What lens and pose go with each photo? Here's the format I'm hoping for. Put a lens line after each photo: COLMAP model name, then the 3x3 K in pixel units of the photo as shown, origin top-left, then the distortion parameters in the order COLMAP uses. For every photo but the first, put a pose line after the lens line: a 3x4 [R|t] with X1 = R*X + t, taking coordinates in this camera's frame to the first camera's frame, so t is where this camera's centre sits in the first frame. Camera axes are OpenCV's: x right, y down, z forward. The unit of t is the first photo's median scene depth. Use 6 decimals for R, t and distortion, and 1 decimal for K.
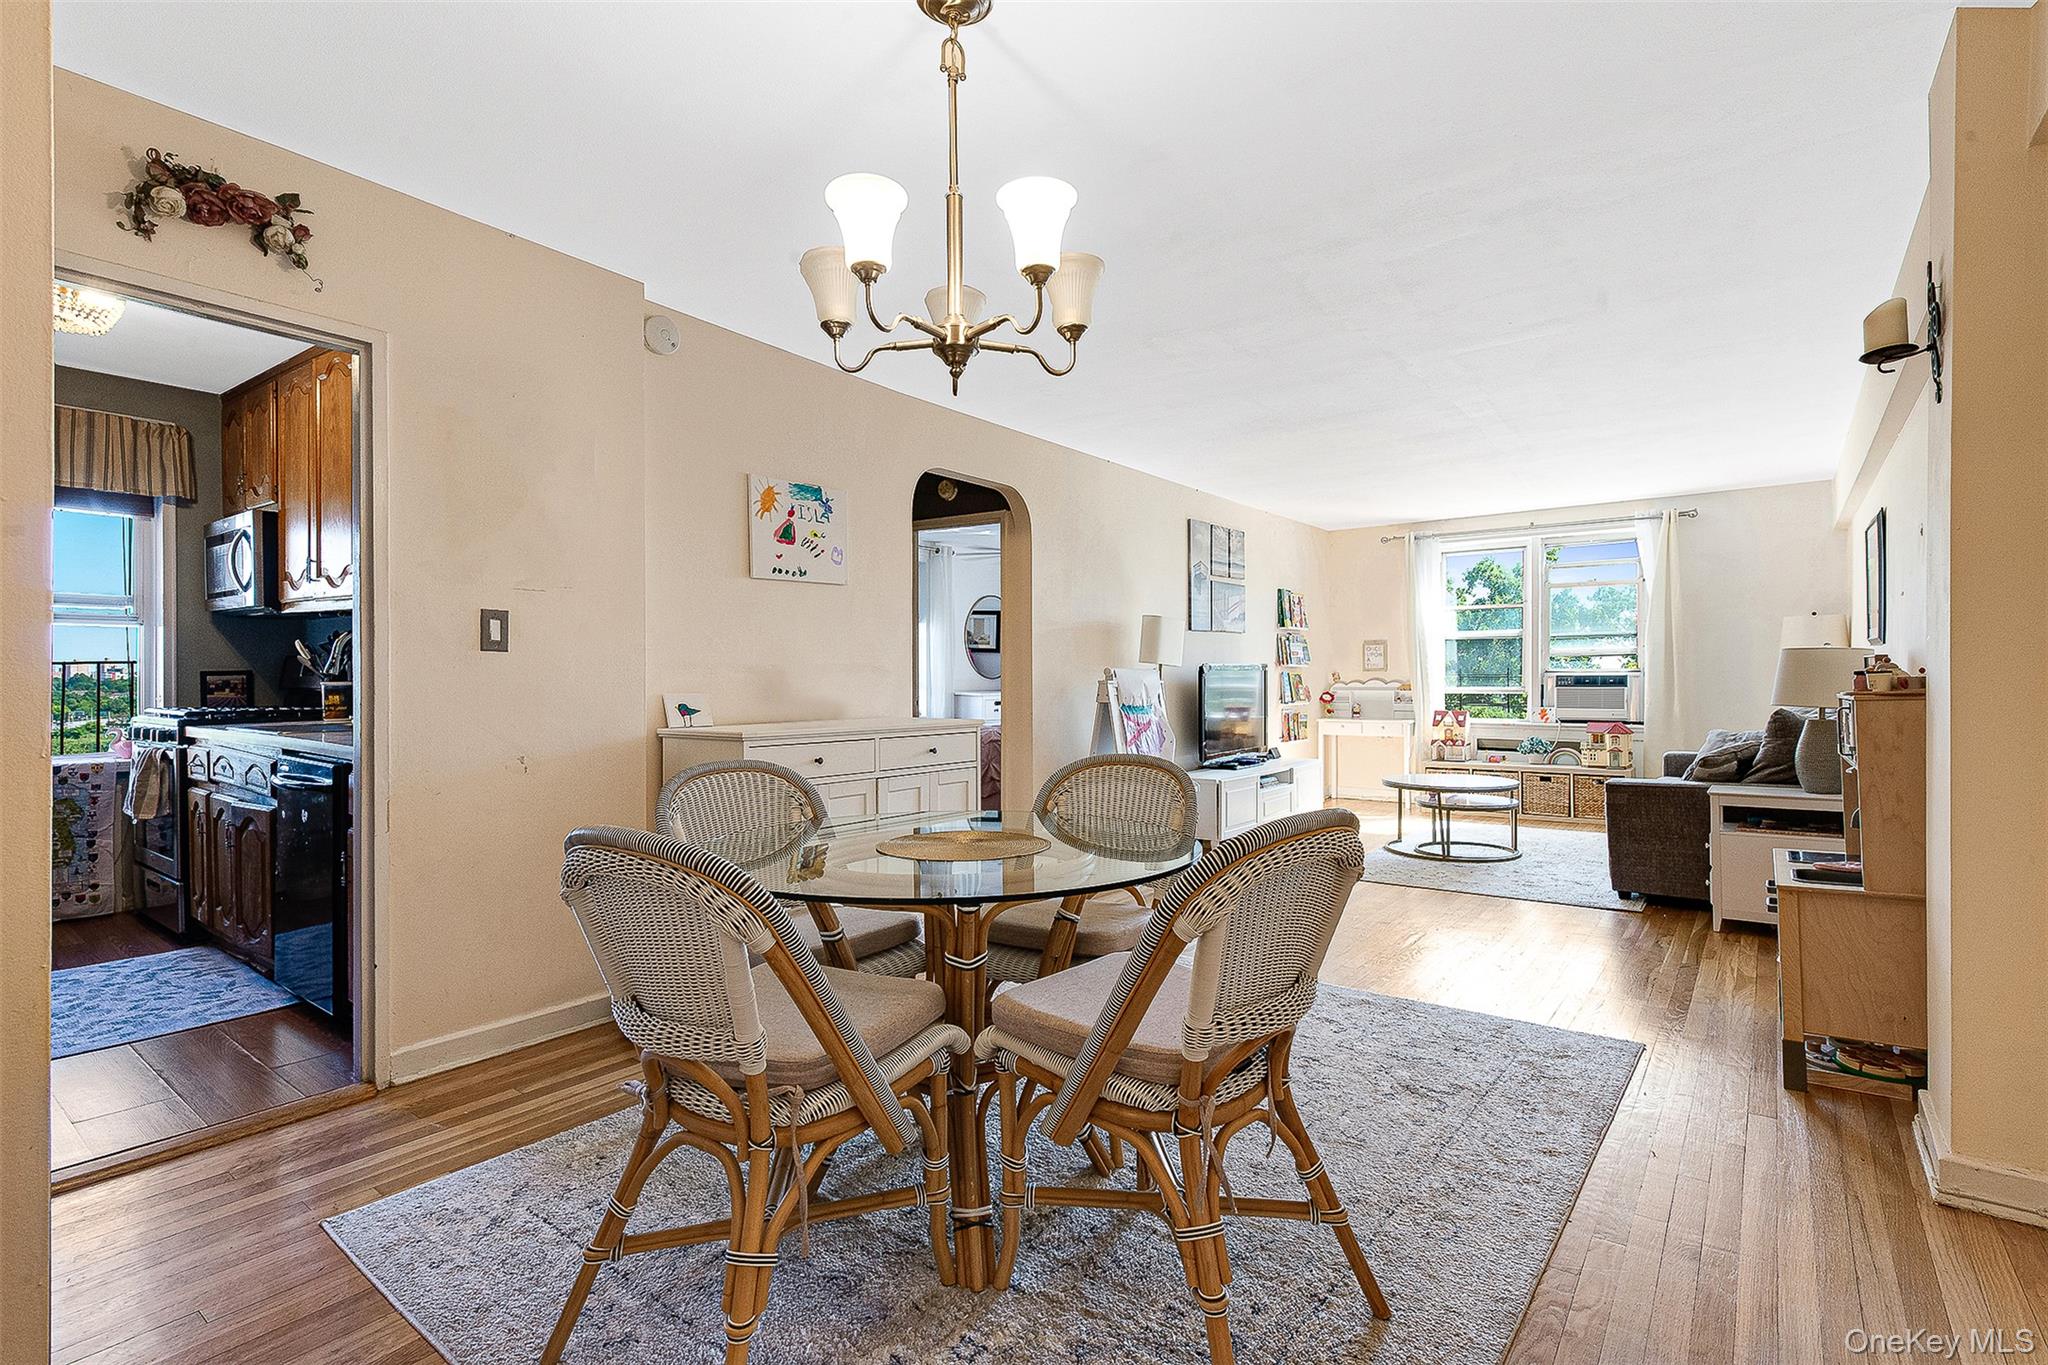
lens RADIAL K [[960.9, 0, 1028.3], [0, 960.9, 678.6], [0, 0, 1]] dist [0.023116, -0.014316]
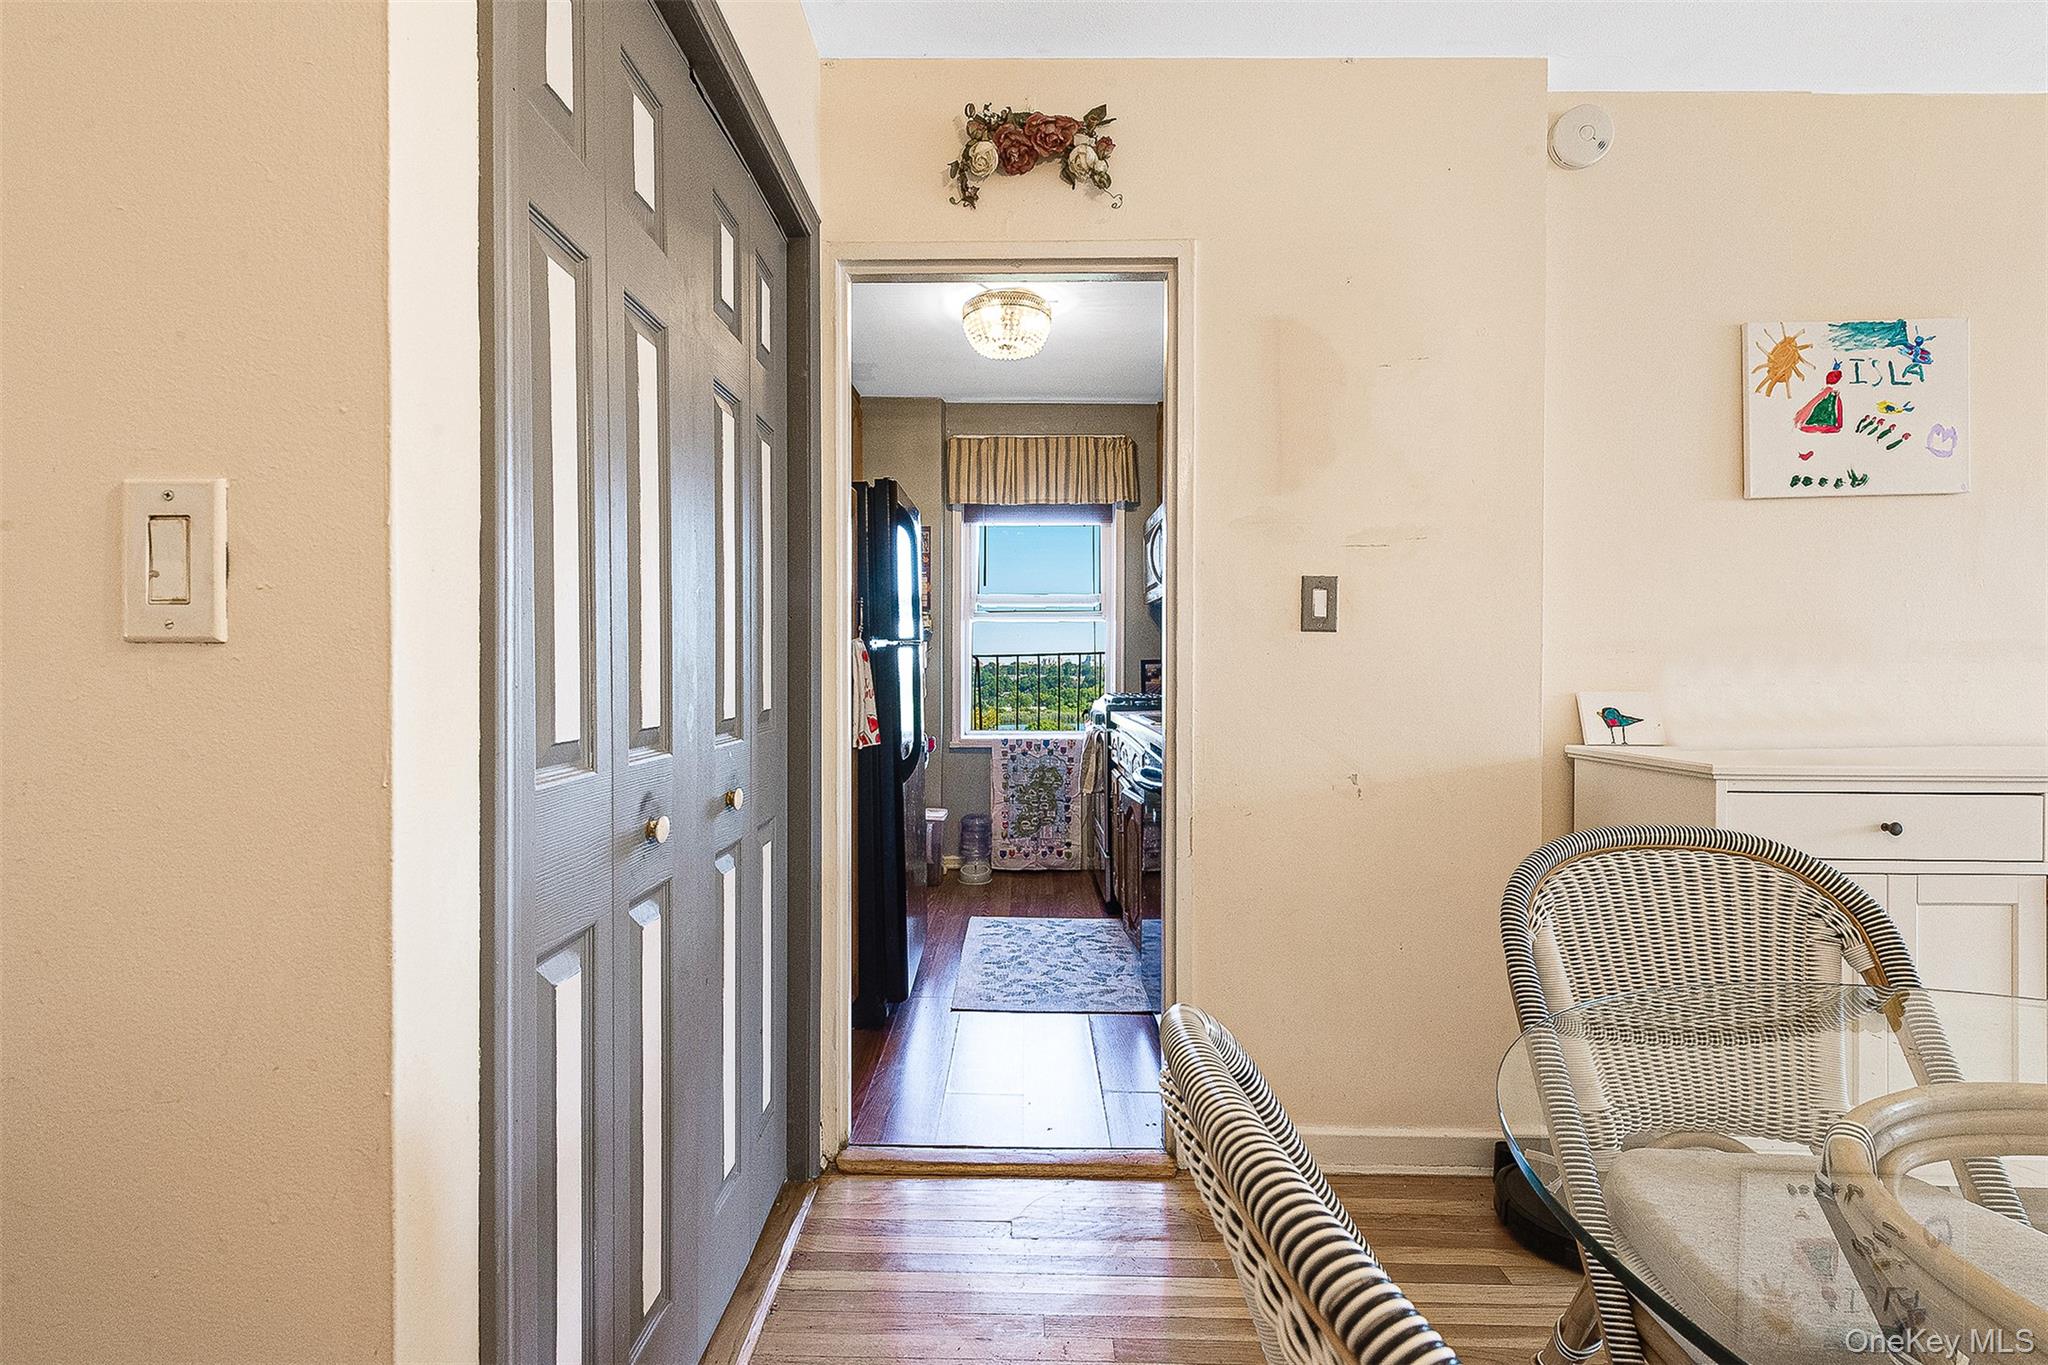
lens RADIAL K [[984.6, 0, 996.1], [0, 984.6, 678.6], [0, 0, 1]] dist [0.013811, -0.007760]
pose [[0.581534, 0.012277, -0.813430, -0.041141], [-0.002163, 0.999906, 0.013545, -0.000872], [0.813520, -0.006117, 0.581505, 0.187875]]
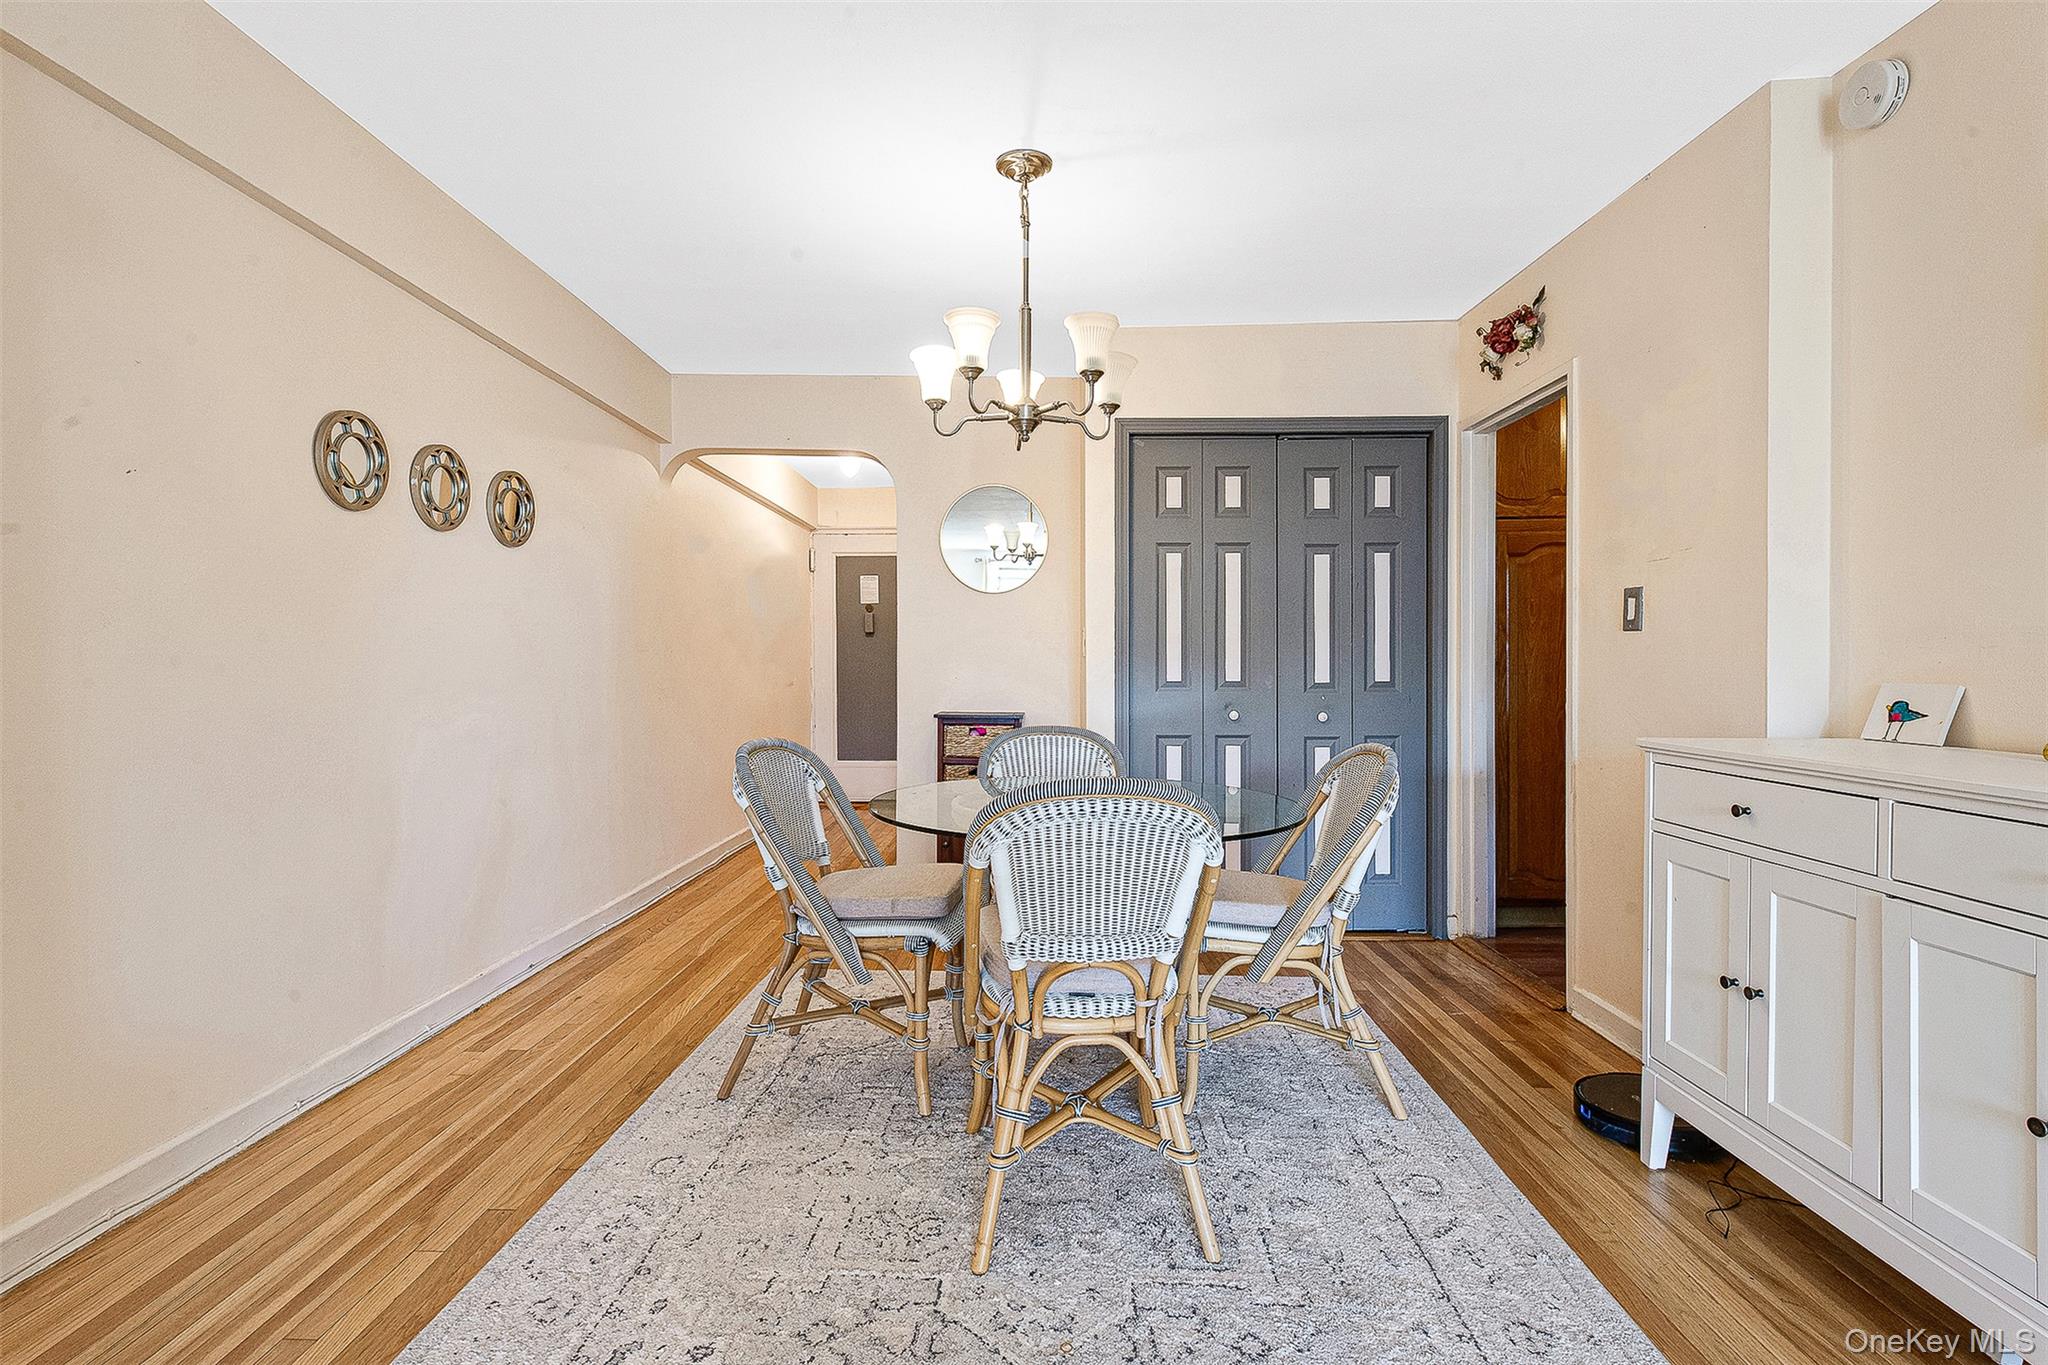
lens RADIAL K [[960.9, 0, 1028.3], [0, 960.9, 678.6], [0, 0, 1]] dist [0.023116, -0.014316]
pose [[-0.798821, 0.016646, -0.601339, 0.270749], [0.007164, 0.999809, 0.018160, -0.001120], [0.601527, 0.010198, -0.798788, 0.744640]]
